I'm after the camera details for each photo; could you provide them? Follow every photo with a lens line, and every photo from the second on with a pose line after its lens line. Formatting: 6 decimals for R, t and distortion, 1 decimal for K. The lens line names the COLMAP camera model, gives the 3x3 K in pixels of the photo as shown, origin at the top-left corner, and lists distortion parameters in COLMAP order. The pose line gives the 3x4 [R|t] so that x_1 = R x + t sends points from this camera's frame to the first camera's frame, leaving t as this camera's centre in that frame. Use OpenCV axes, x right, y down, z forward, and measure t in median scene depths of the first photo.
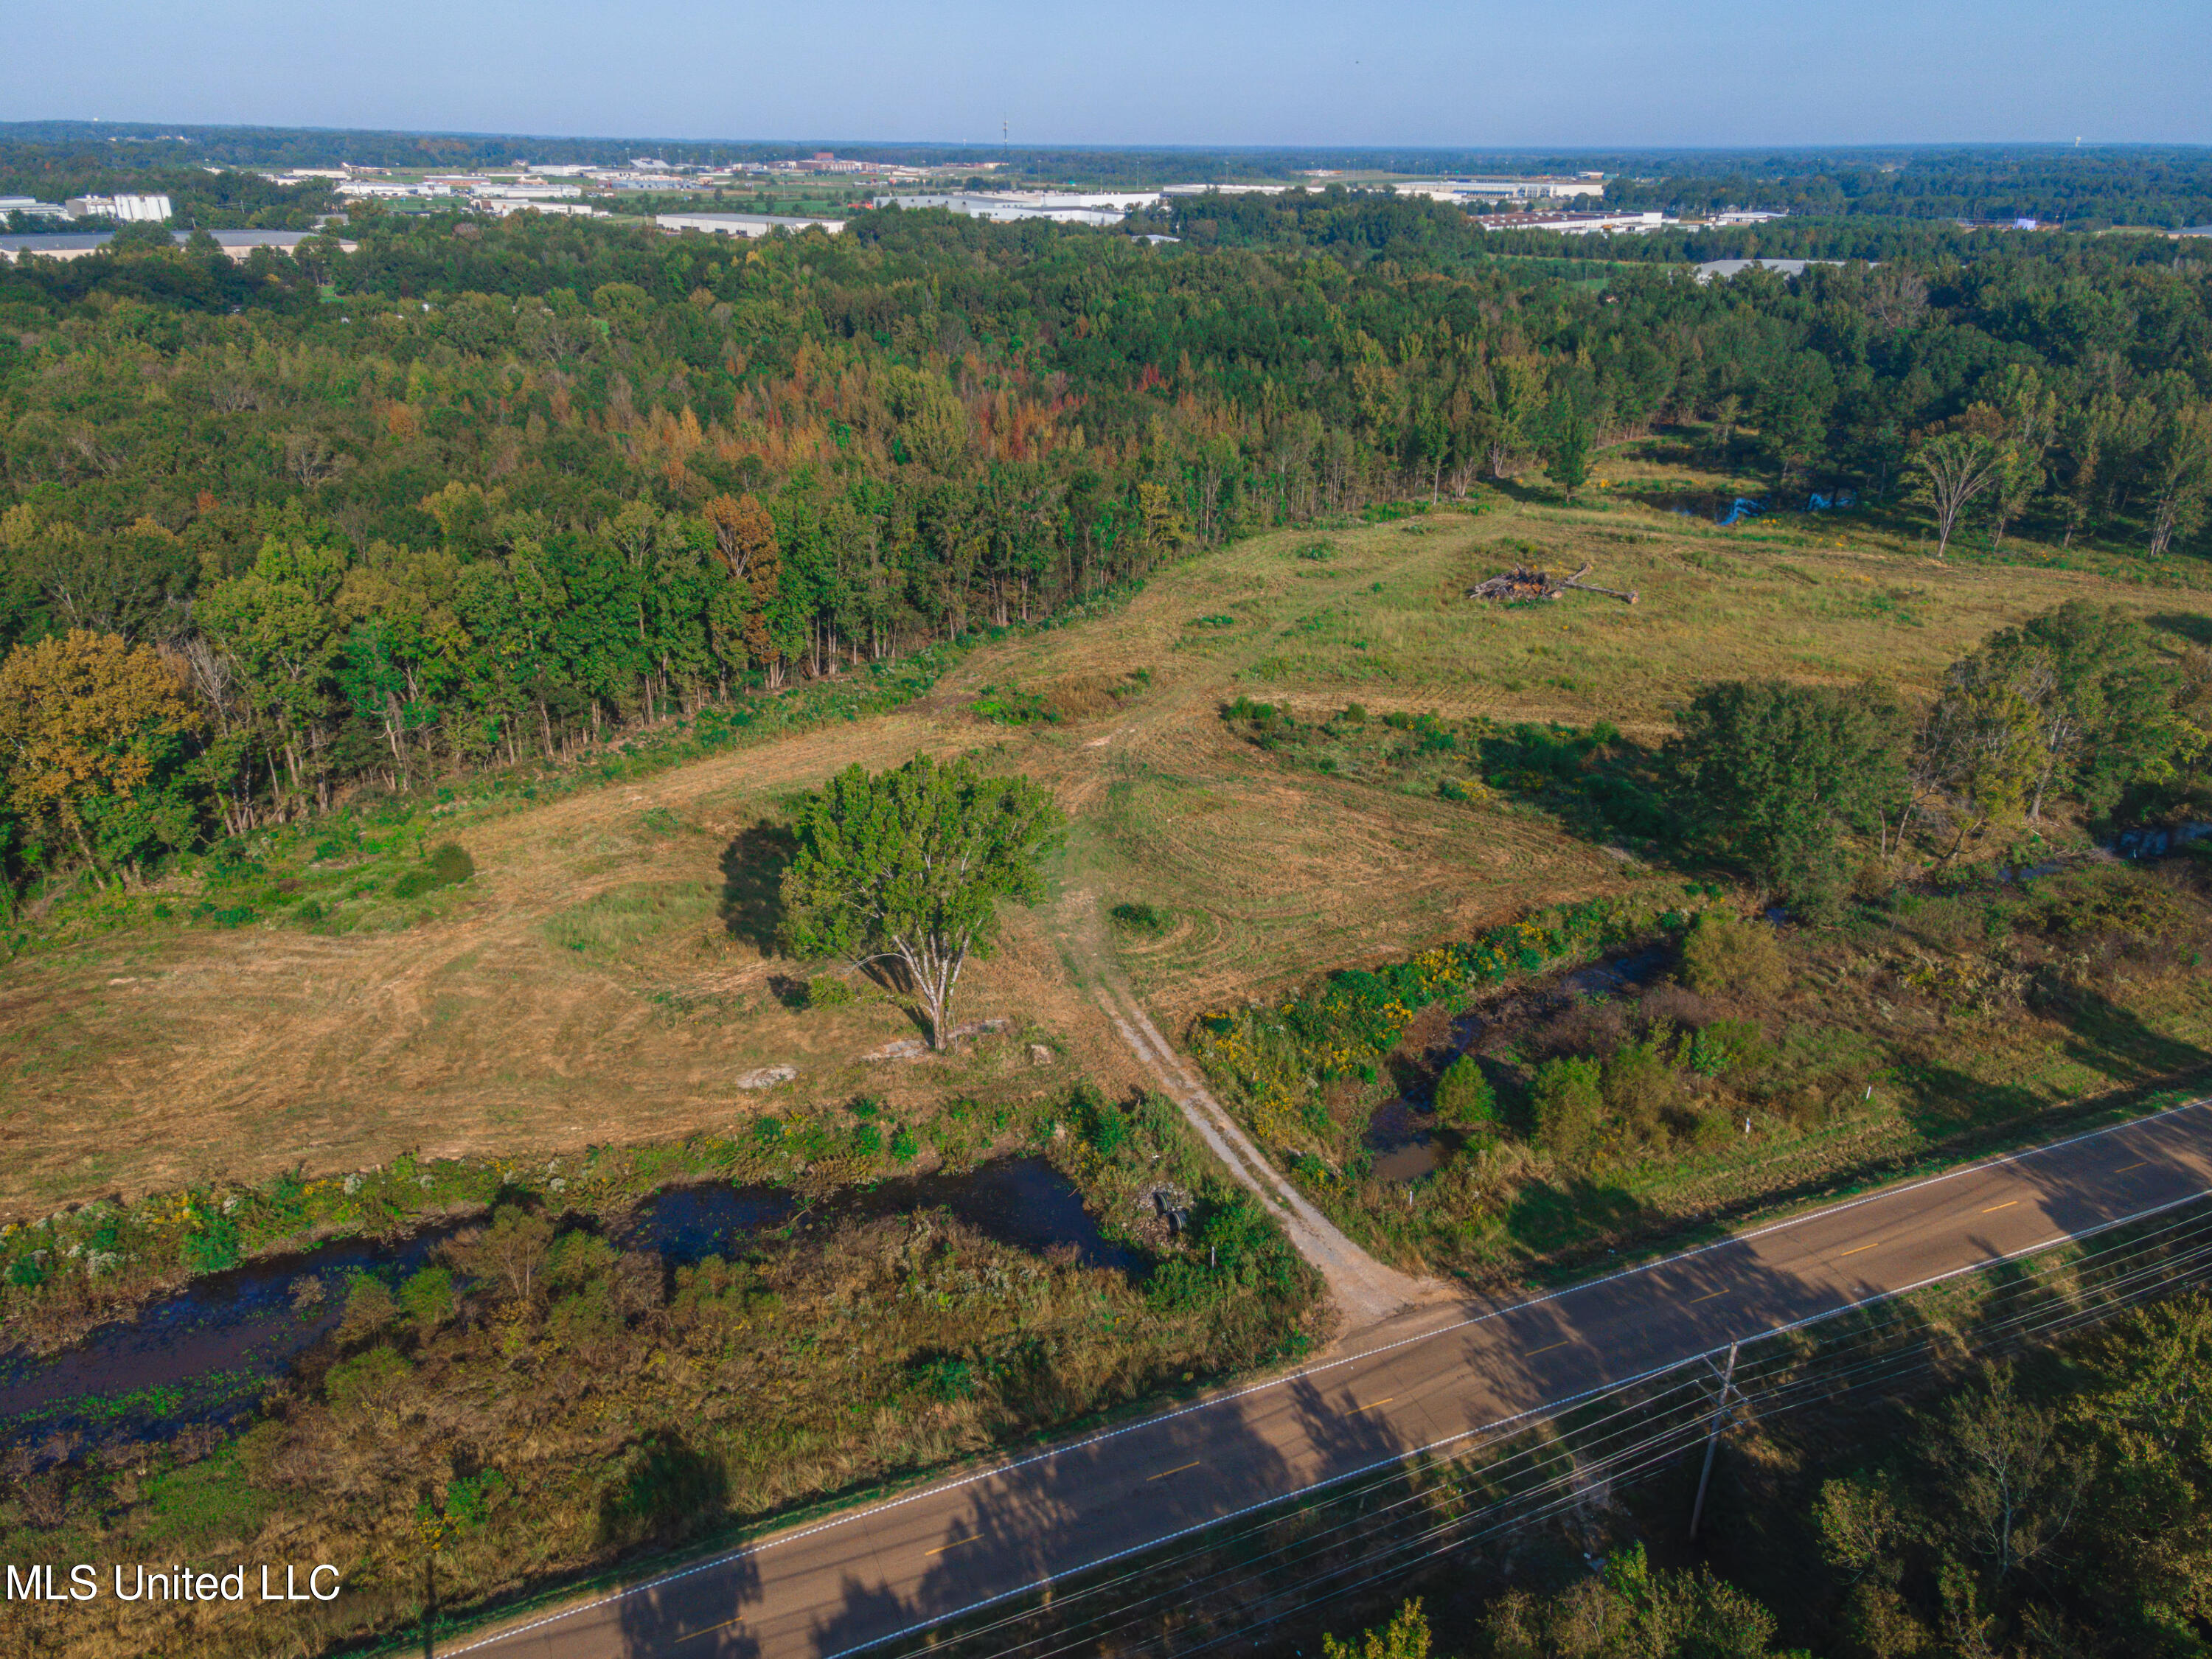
lens RADIAL K [[1613.9, 0, 1115.3], [0, 1613.9, 825.7], [0, 0, 1]] dist [0.033792, 0.035429]
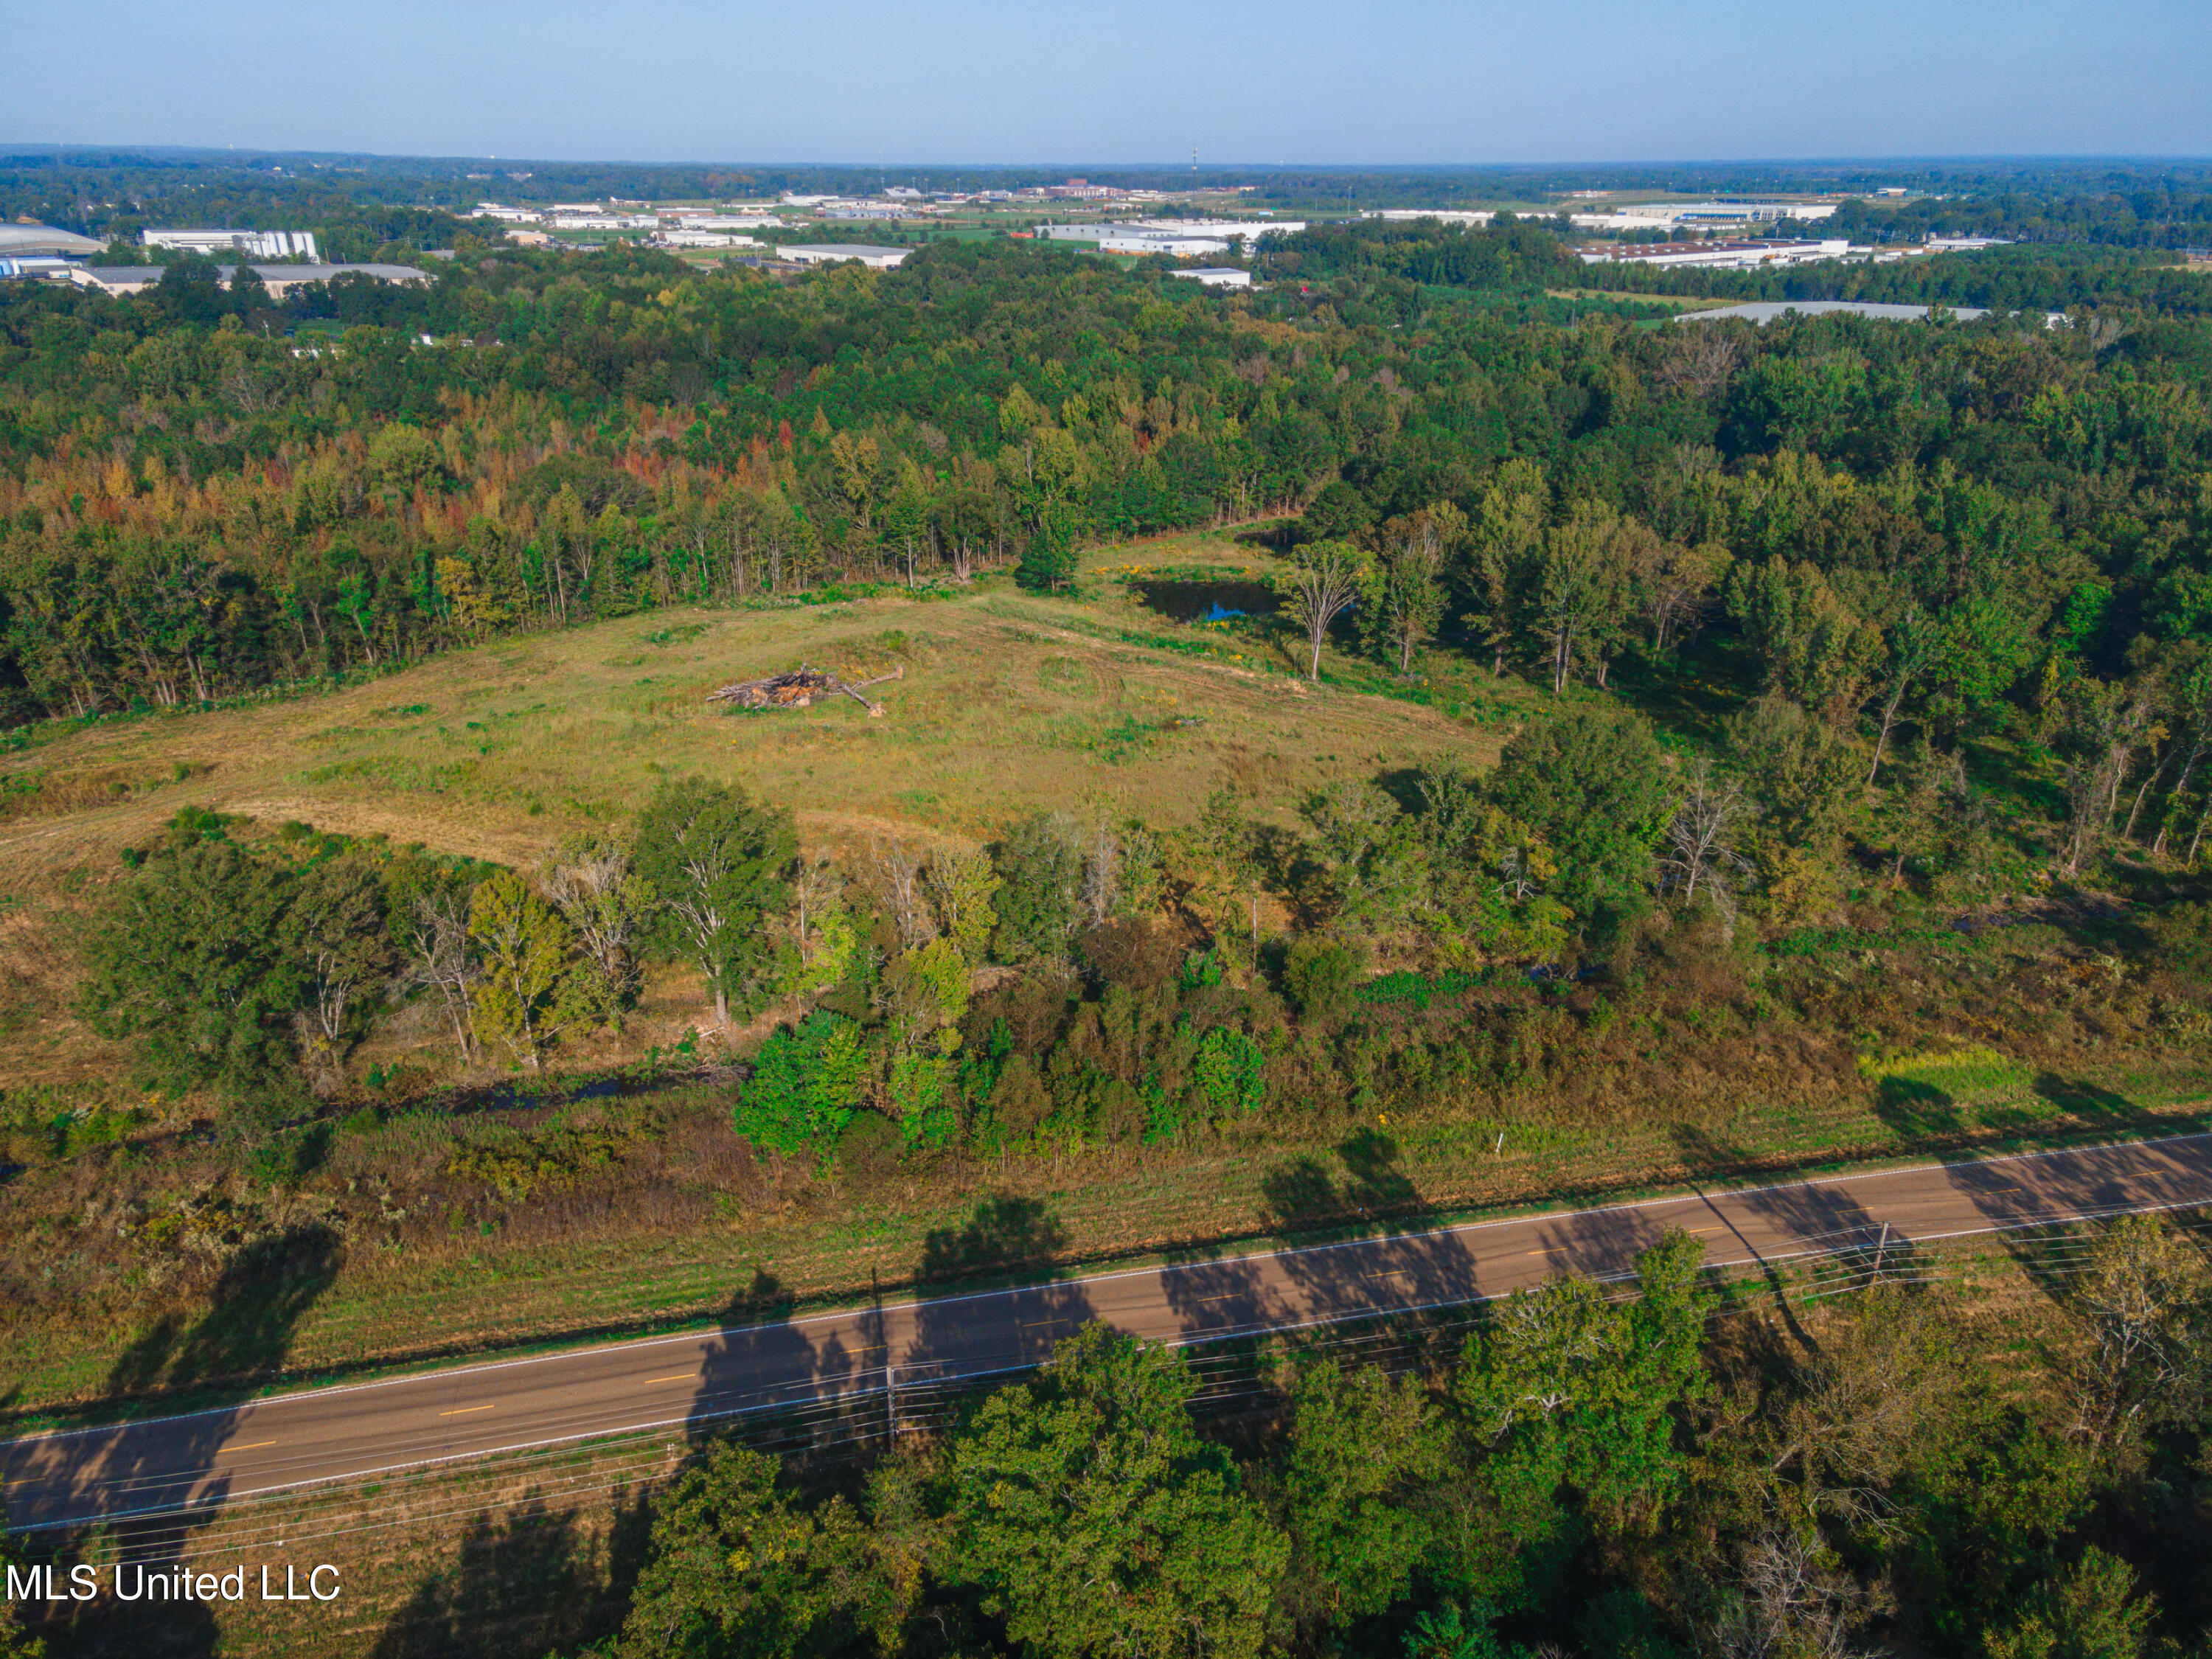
lens RADIAL K [[1613.9, 0, 1115.3], [0, 1613.9, 825.7], [0, 0, 1]] dist [0.033792, 0.035429]
pose [[0.981571, 0.065596, -0.179486, 0.127798], [-0.067471, 0.997712, -0.004355, -0.016971], [0.178790, 0.016385, 0.983751, 0.027586]]
